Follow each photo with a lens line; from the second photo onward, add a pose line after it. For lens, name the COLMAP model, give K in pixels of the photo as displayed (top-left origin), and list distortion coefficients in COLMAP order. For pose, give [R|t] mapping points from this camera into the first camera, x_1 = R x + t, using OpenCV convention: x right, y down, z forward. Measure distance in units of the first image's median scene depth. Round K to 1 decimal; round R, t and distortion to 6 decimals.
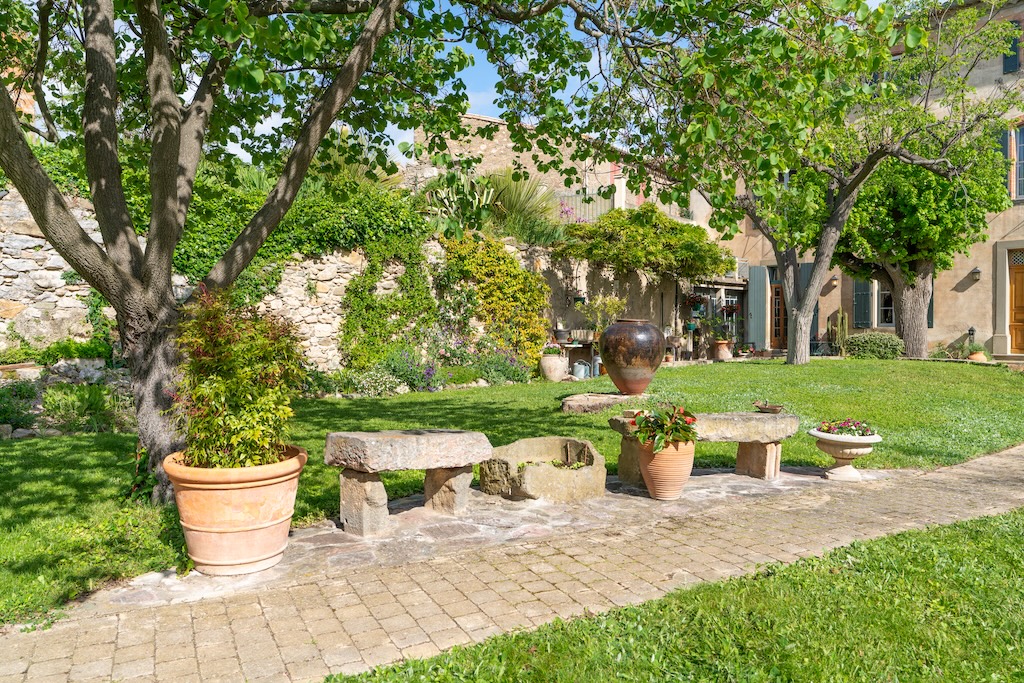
lens RADIAL K [[748.4, 0, 509.8], [0, 748.4, 341.4], [0, 0, 1]] dist [-0.001022, 0.006160]
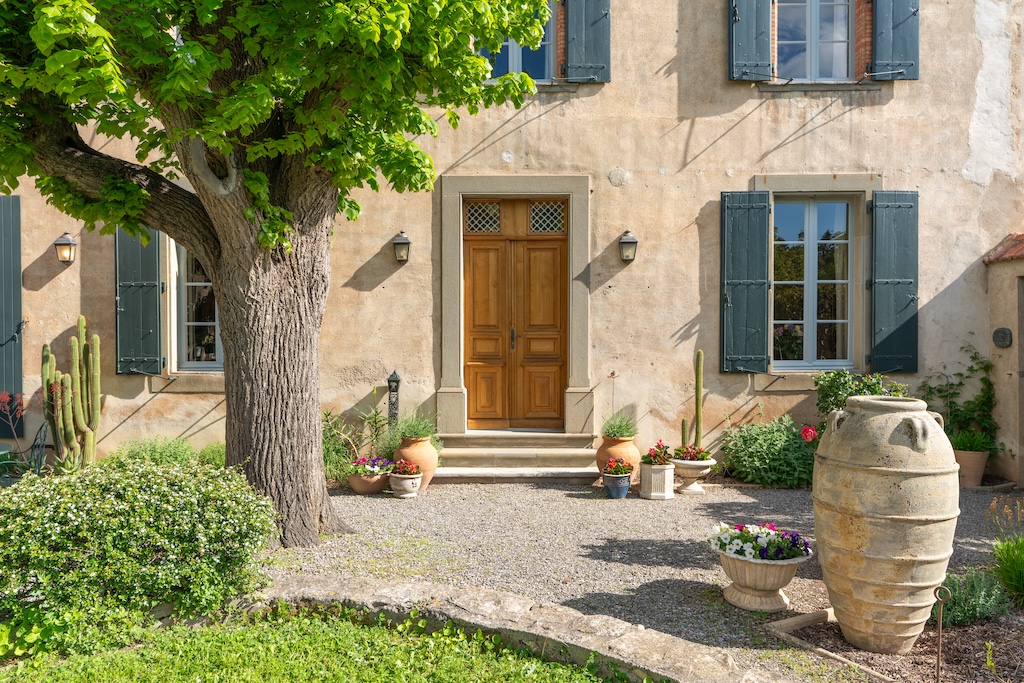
lens RADIAL K [[748.4, 0, 511.1], [0, 748.4, 342.1], [0, 0, 1]] dist [-0.001022, 0.006160]
pose [[0.657137, -0.007430, 0.753735, 0.413119], [0.014211, 0.999896, -0.002533, -0.041431], [-0.753637, 0.012376, 0.657174, 0.812351]]
